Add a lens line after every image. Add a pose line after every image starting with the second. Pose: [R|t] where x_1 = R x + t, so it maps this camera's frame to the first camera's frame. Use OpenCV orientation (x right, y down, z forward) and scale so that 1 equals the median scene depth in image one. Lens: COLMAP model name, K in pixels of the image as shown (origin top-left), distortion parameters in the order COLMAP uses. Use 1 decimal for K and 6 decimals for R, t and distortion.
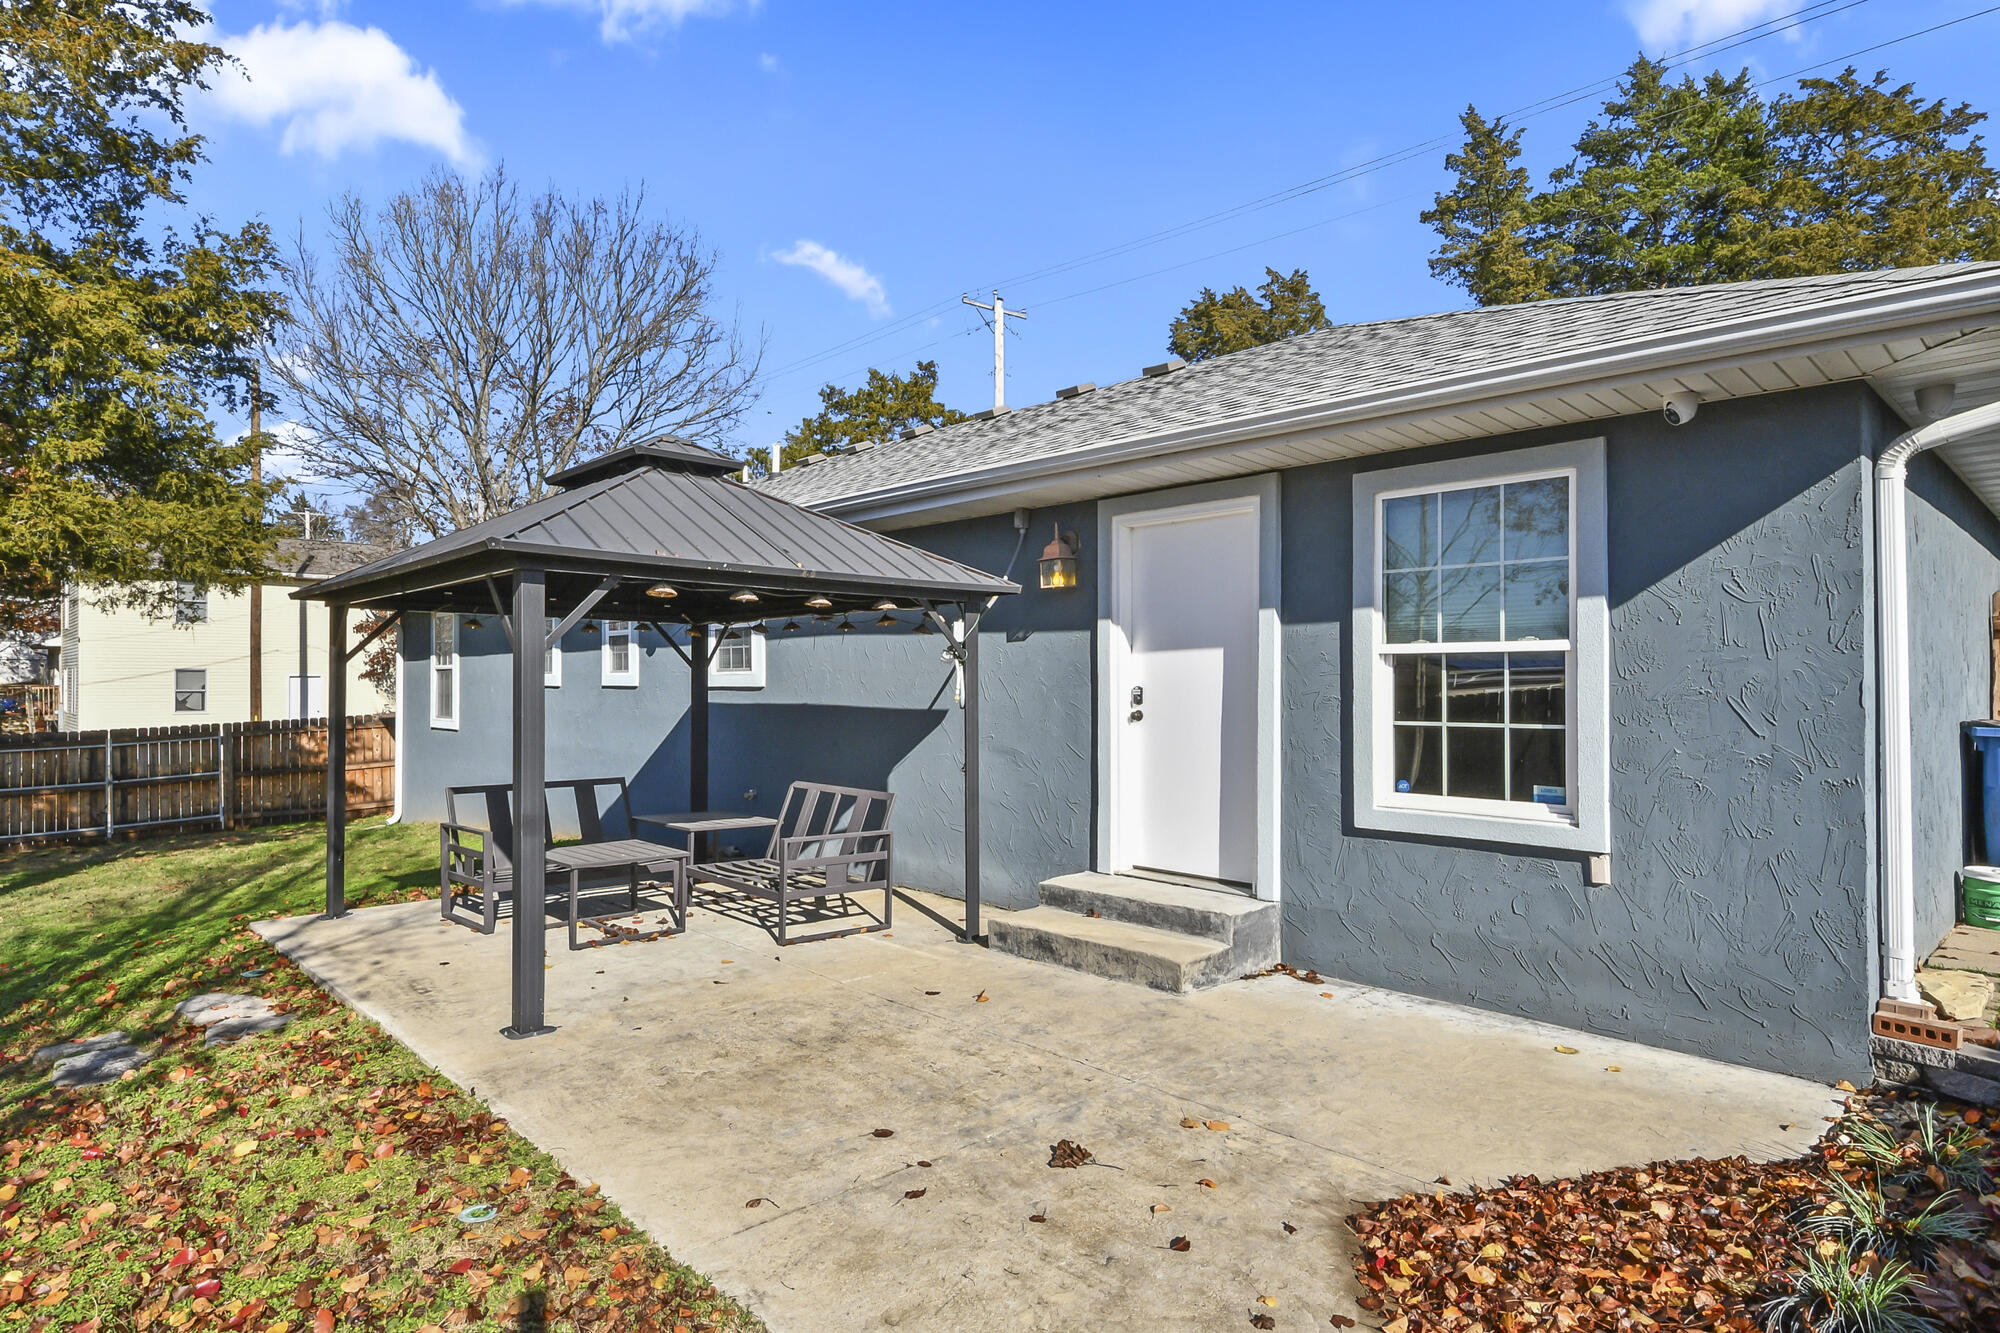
lens RADIAL K [[1084.0, 0, 953.8], [0, 1084.0, 675.1], [0, 0, 1]] dist [0.033747, -0.033039]
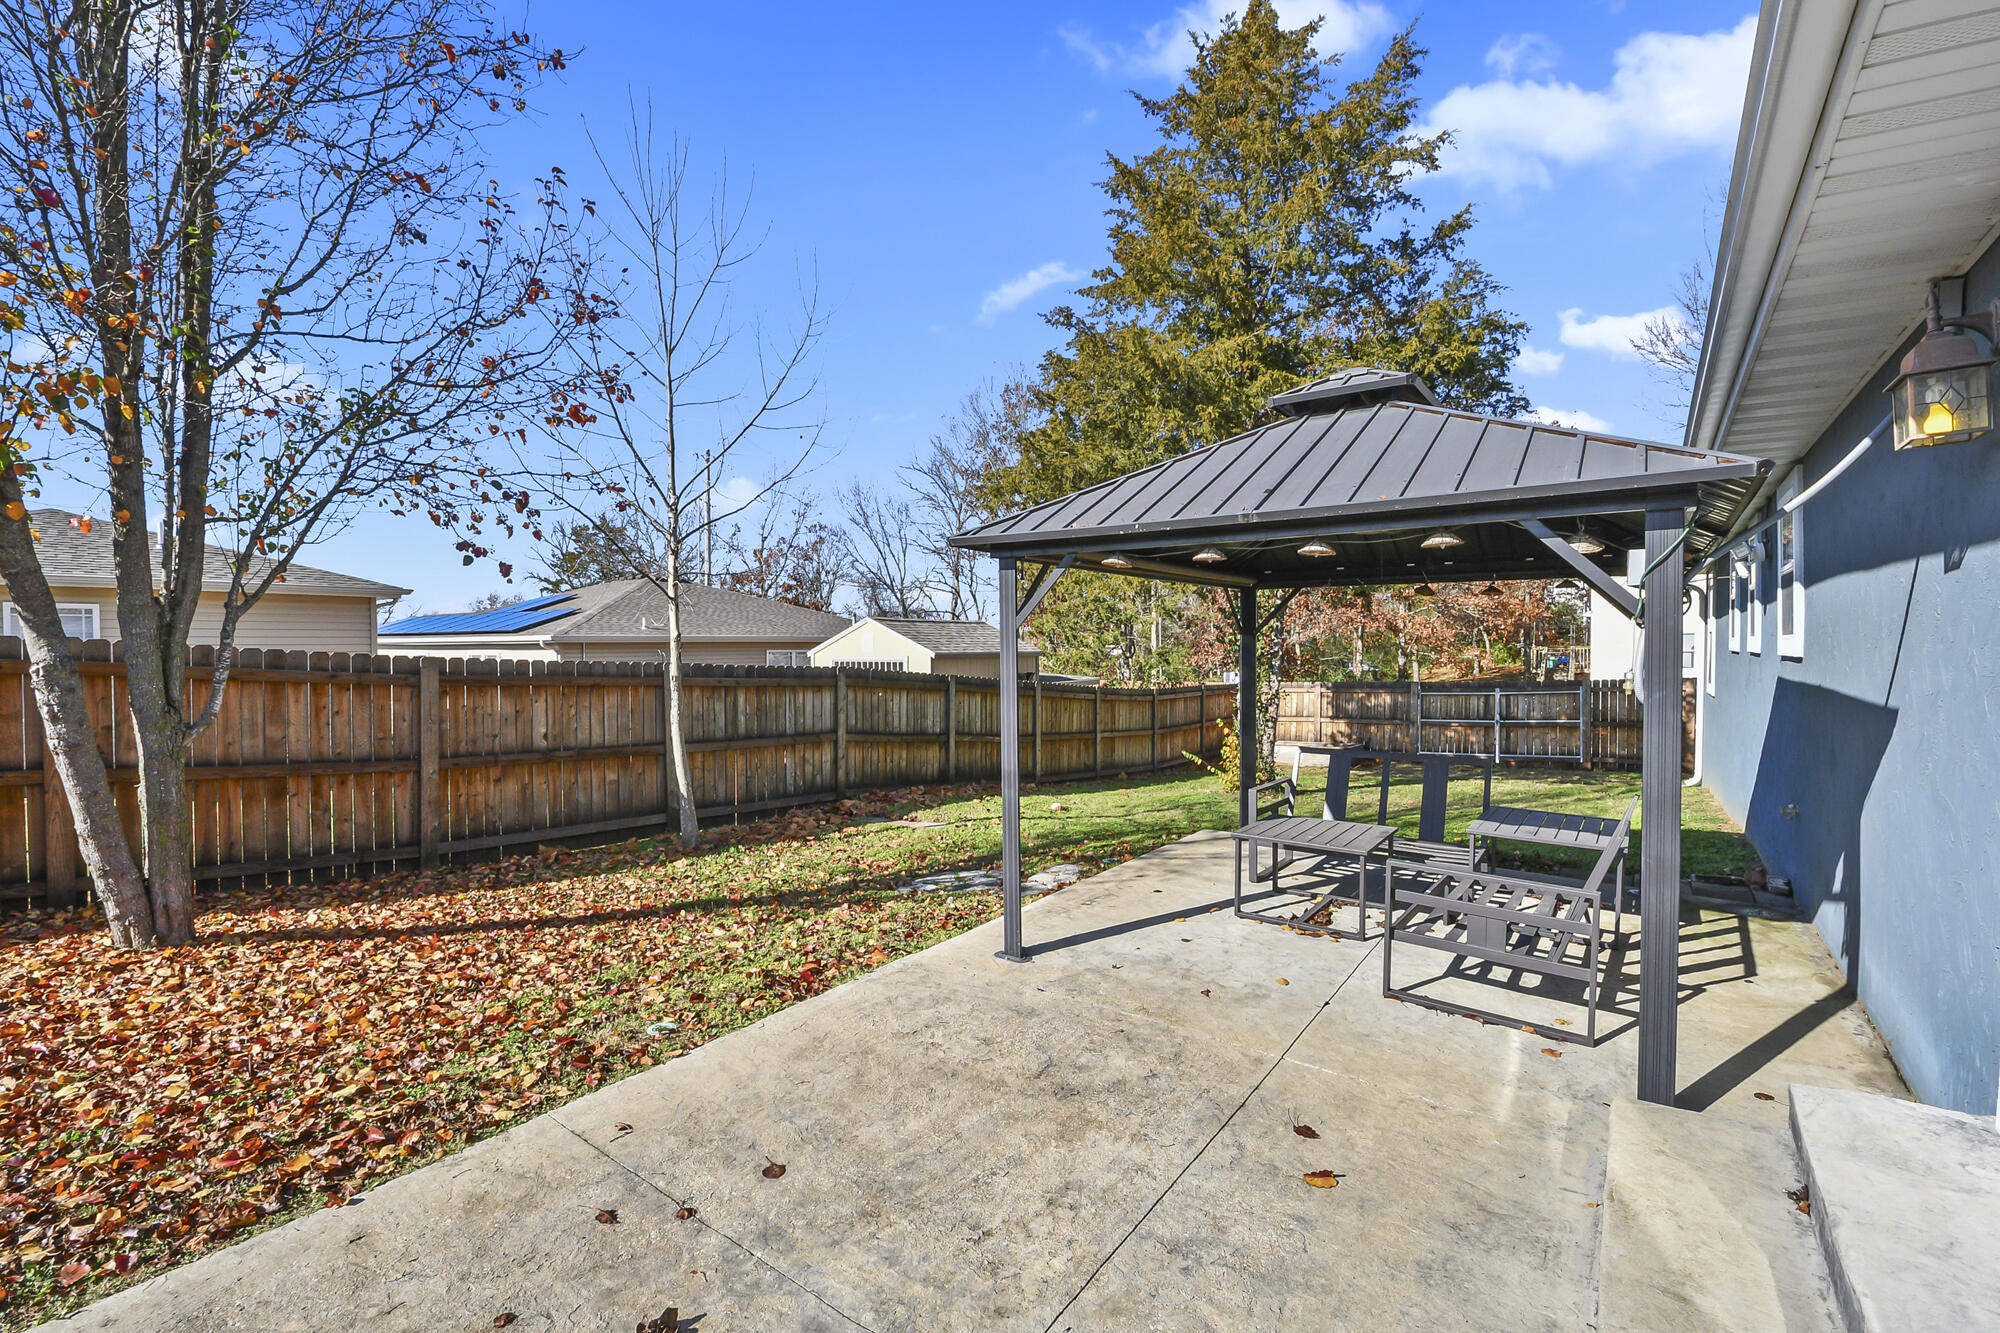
lens RADIAL K [[863.8, 0, 1000.0], [0, 863.8, 666.5], [0, 0, 1]] dist [0.001418, -0.013717]
pose [[0.203539, 0.022762, -0.978802, 0.187867], [0.010146, 0.999627, 0.025356, -0.001292], [0.979014, -0.015092, 0.203232, 0.302797]]
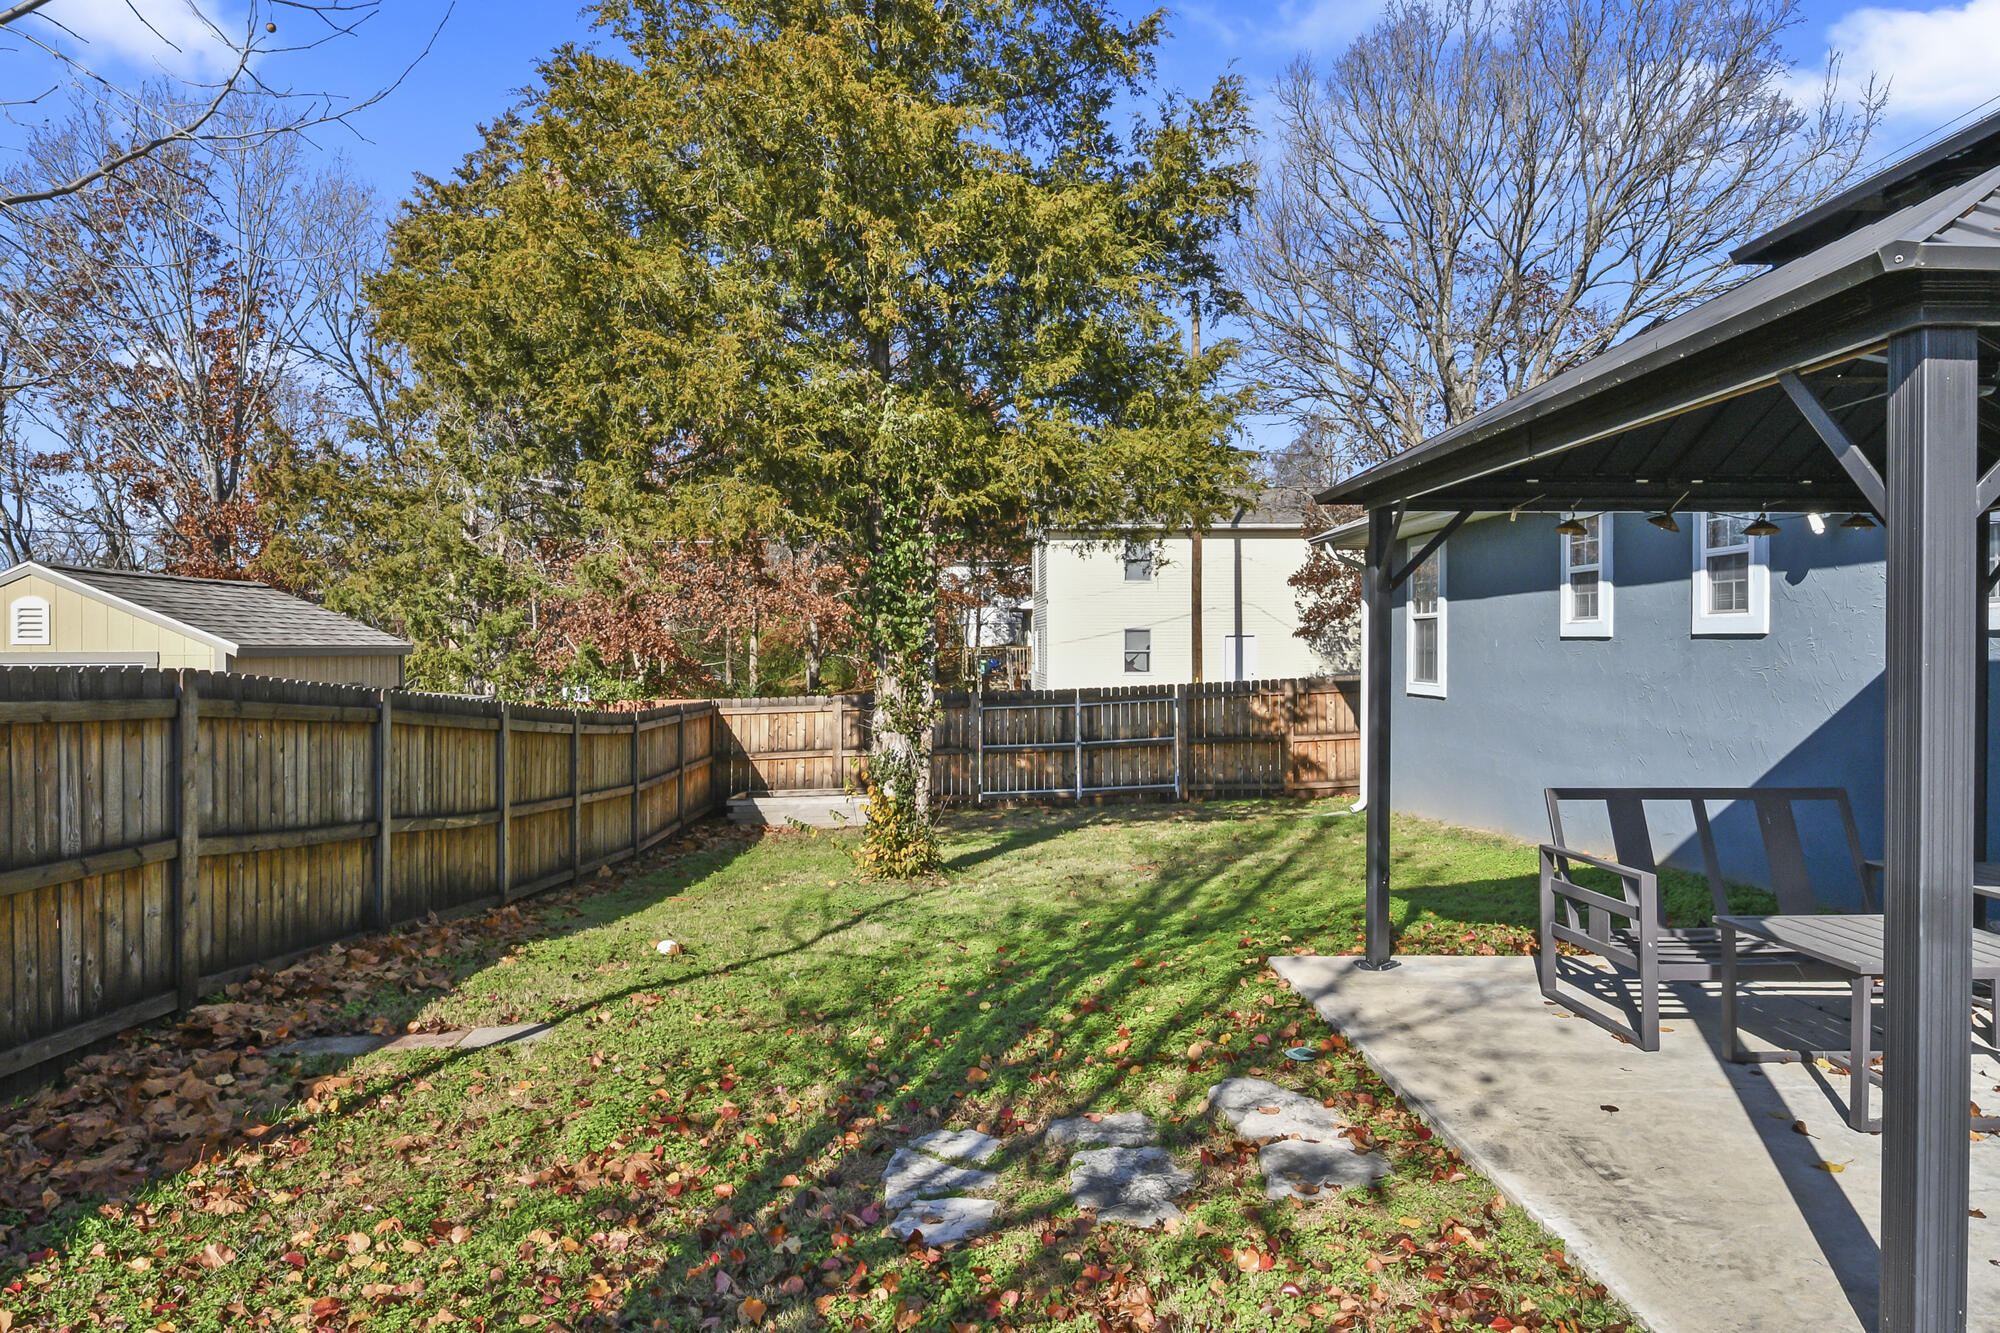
lens RADIAL K [[1296.9, 0, 1000.0], [0, 1296.9, 666.5], [0, 0, 1]] dist [-0.003054, -0.000360]
pose [[0.759845, 0.009283, -0.650038, -0.127377], [0.005779, 0.999762, 0.021033, 0.009607], [0.650078, -0.019738, 0.759611, 0.136376]]
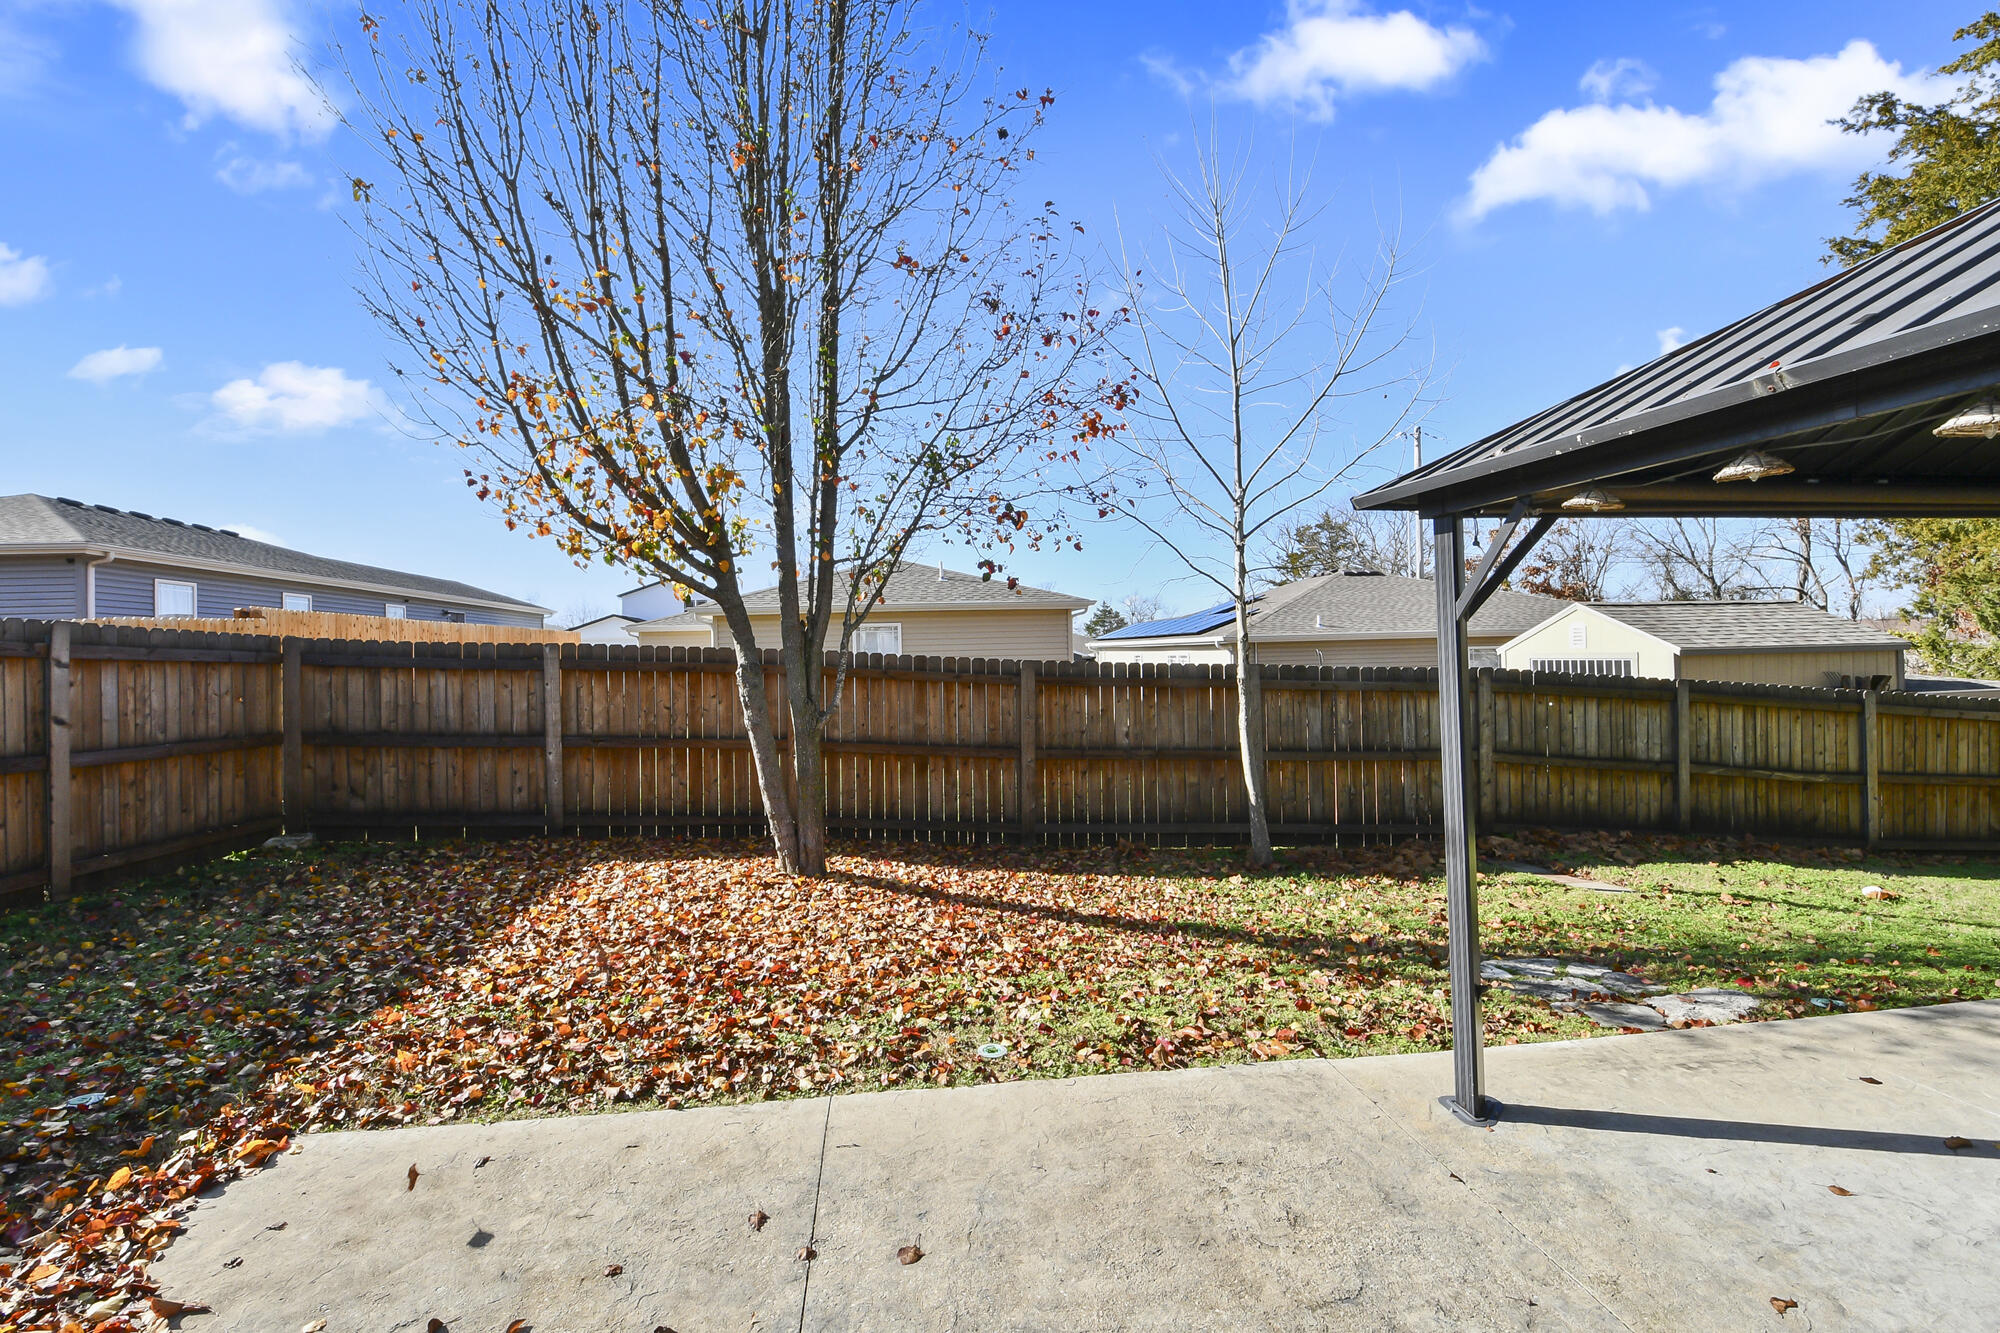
lens RADIAL K [[884.4, 0, 980.7], [0, 884.4, 637.9], [0, 0, 1]] dist [0.000062, -0.000810]
pose [[-0.582549, -0.001436, -0.812794, 0.120796], [0.025441, 0.999476, -0.020000, -0.001172], [0.812397, -0.032329, -0.582207, 0.412733]]
